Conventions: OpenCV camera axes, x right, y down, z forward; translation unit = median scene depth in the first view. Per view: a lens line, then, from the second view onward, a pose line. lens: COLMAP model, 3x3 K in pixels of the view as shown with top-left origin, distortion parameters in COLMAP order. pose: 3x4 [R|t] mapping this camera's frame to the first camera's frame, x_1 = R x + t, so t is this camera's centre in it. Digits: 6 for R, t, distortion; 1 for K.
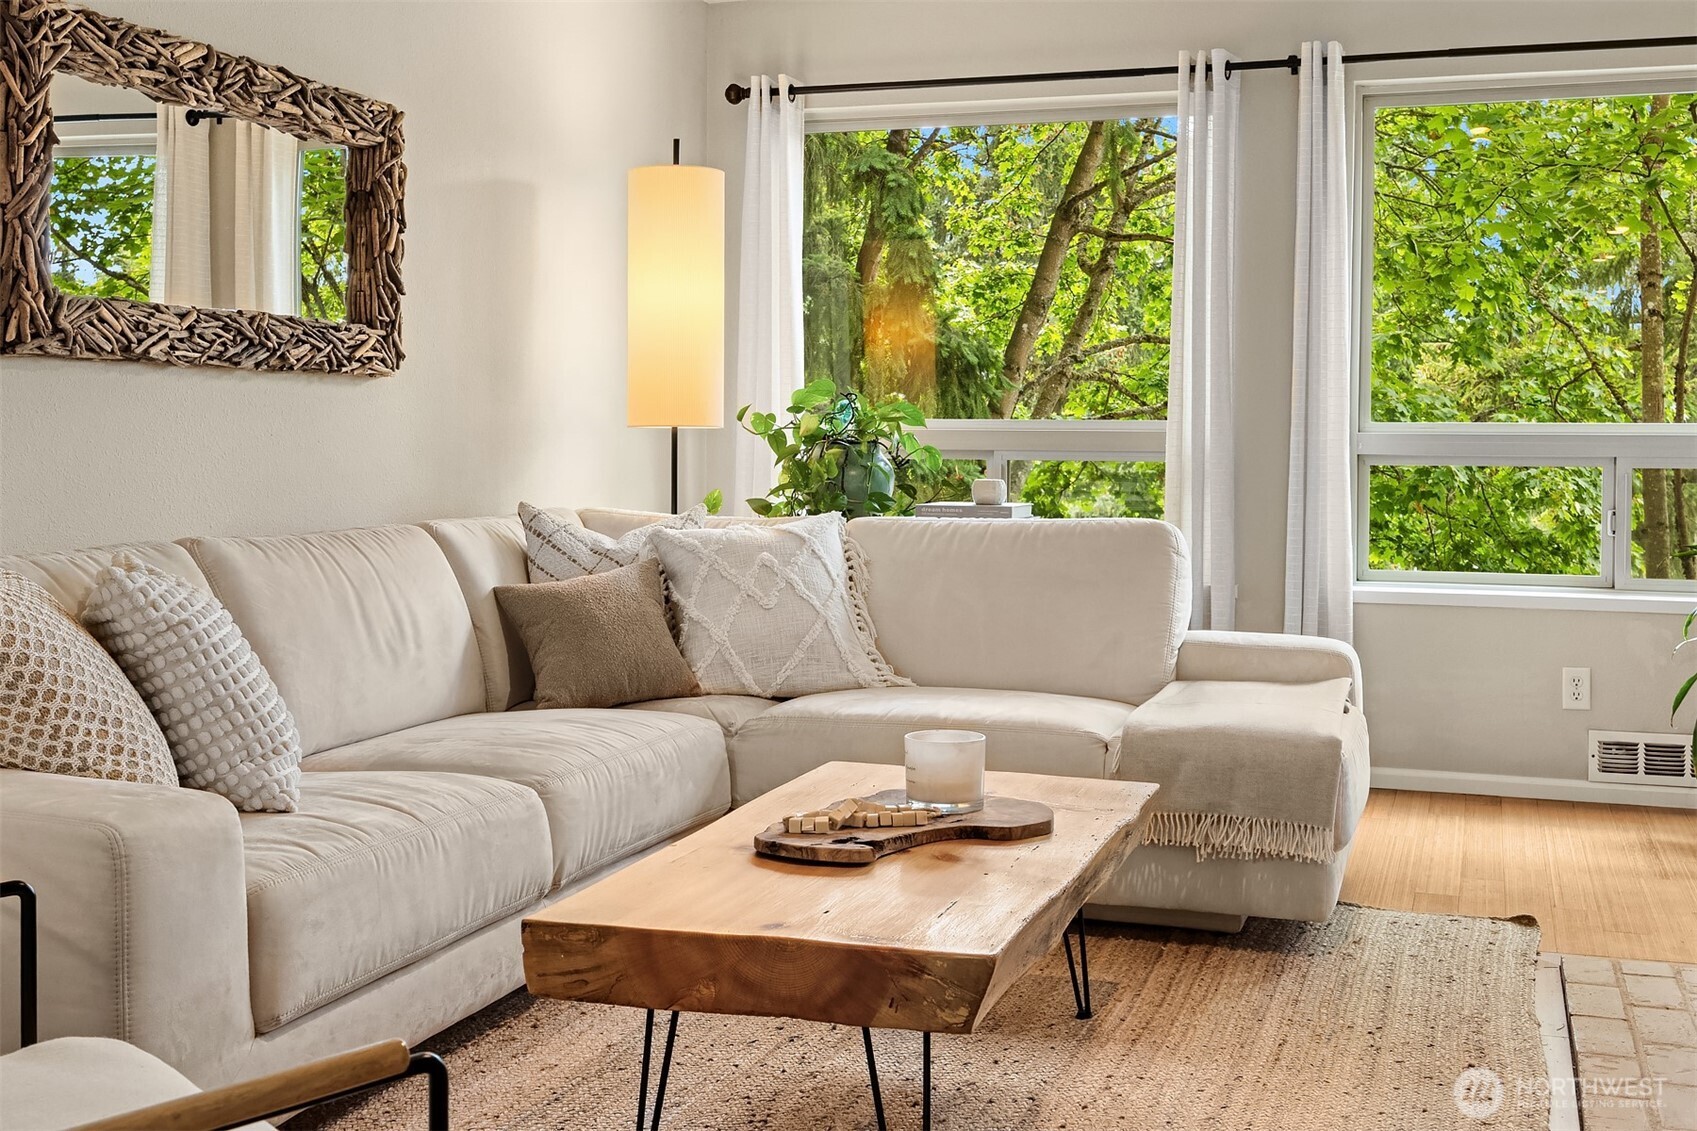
lens RADIAL K [[1862.0, 0, 843.8], [0, 1862.0, 495.5], [0, 0, 1]] dist [-0.011004, -0.023995]
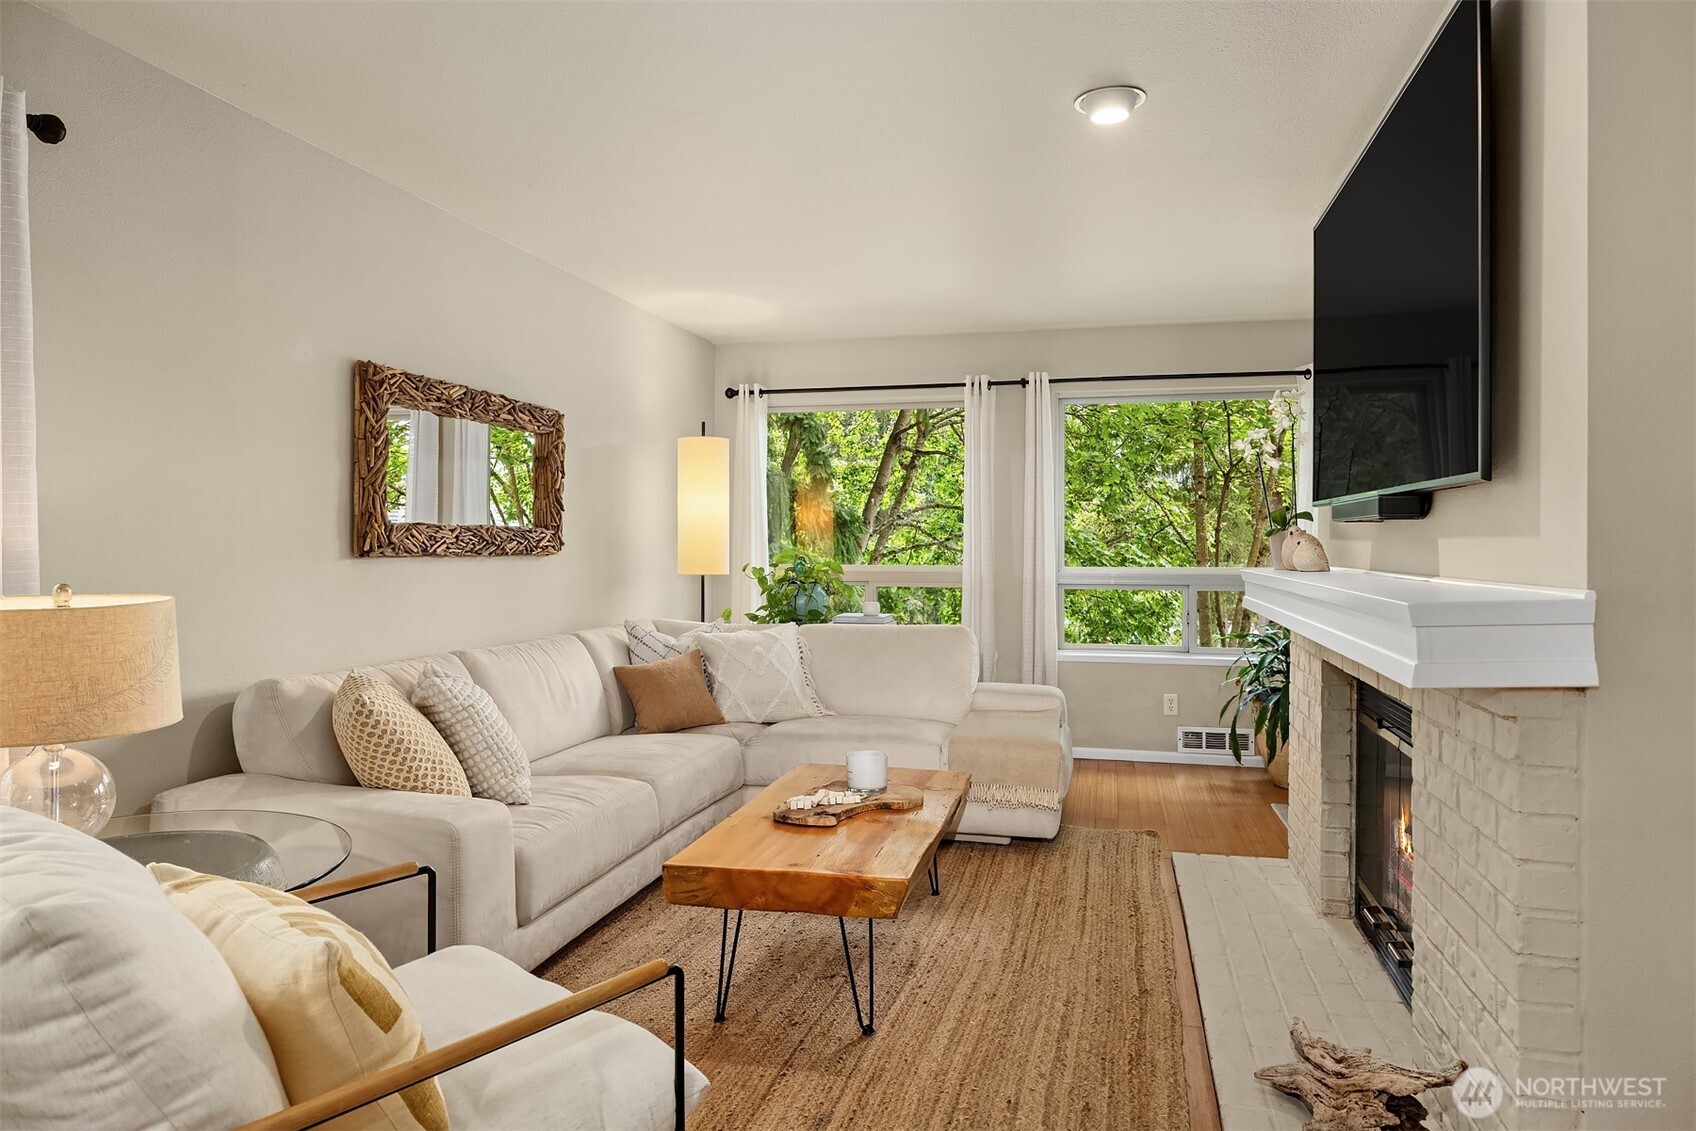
lens RADIAL K [[1025.5, 0, 847.8], [0, 1025.5, 547.5], [0, 0, 1]] dist [-0.012963, -0.000098]
pose [[0.996669, -0.004706, 0.081413, -0.039835], [0.007137, 0.999536, -0.029596, -0.043447], [-0.081236, 0.030078, 0.996241, -0.058991]]
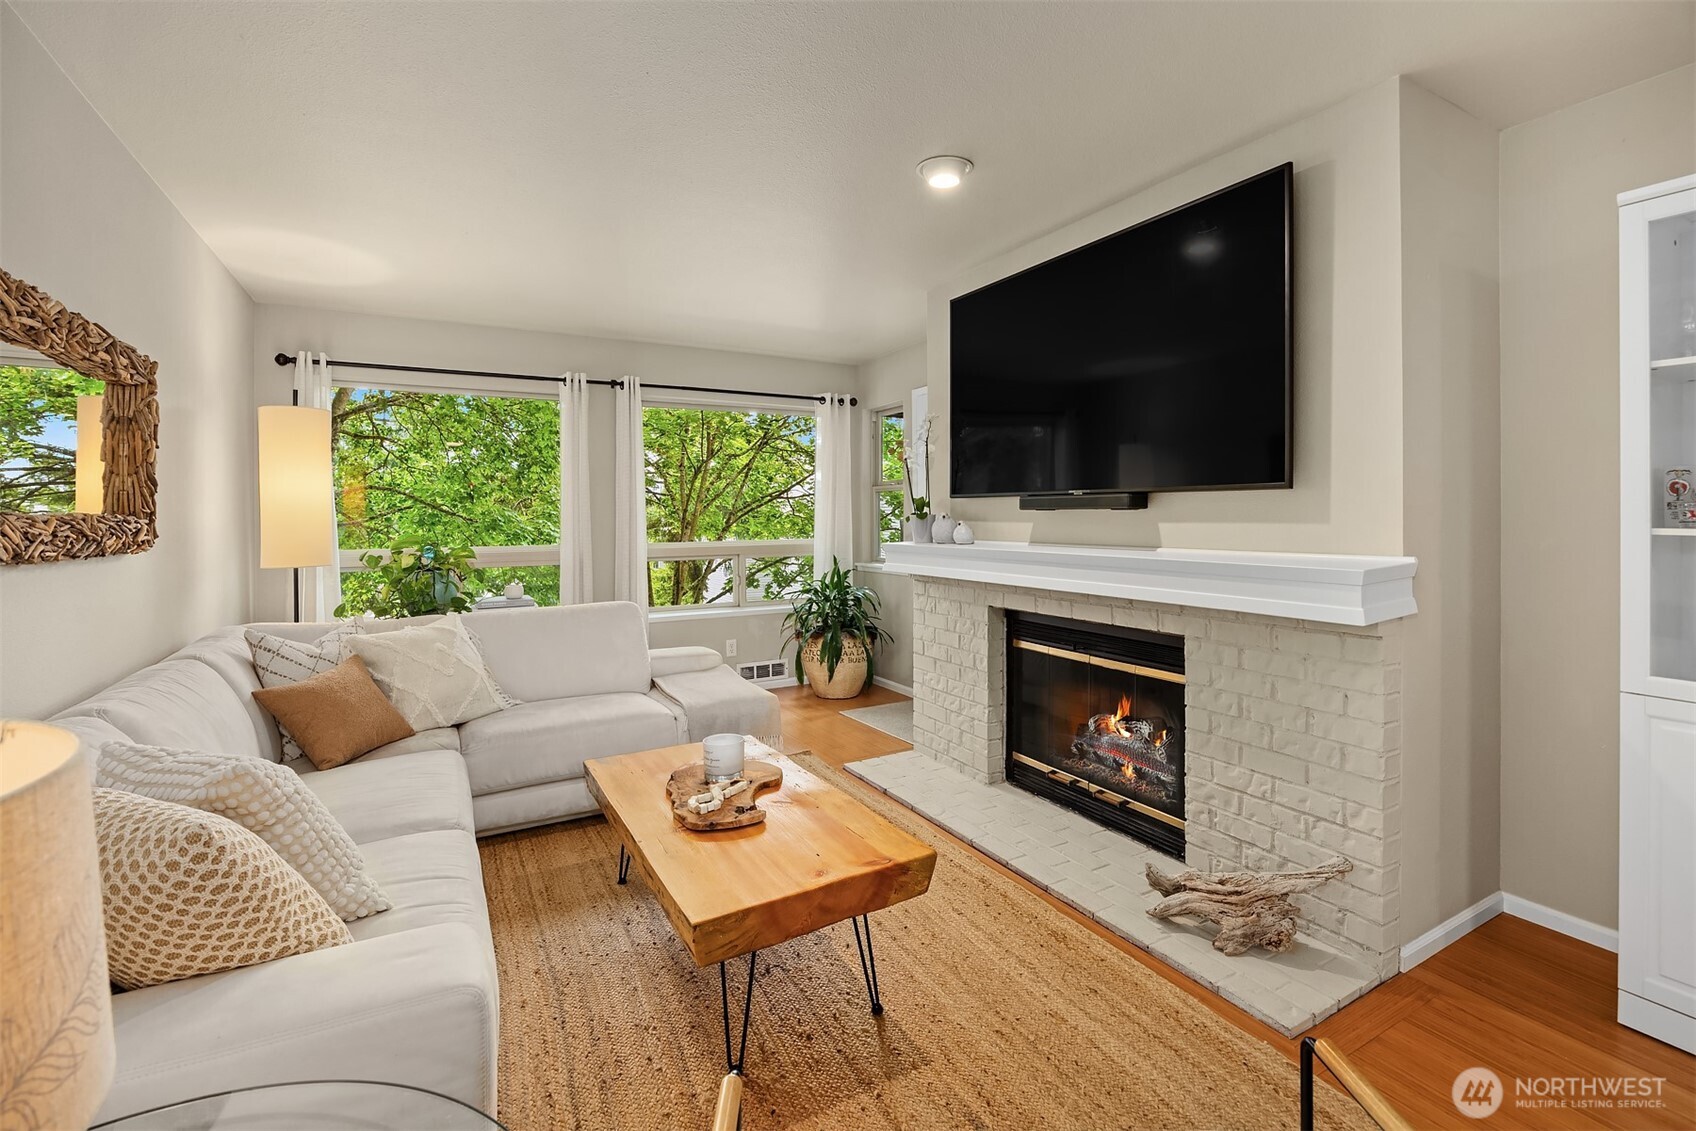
lens RADIAL K [[757.8, 0, 853.4], [0, 757.8, 527.1], [0, 0, 1]] dist [-0.019280, 0.000119]
pose [[0.667170, -0.022664, 0.744561, -0.344338], [0.037422, 0.999295, -0.003115, -0.068646], [-0.743965, 0.029942, 0.667547, 0.272805]]
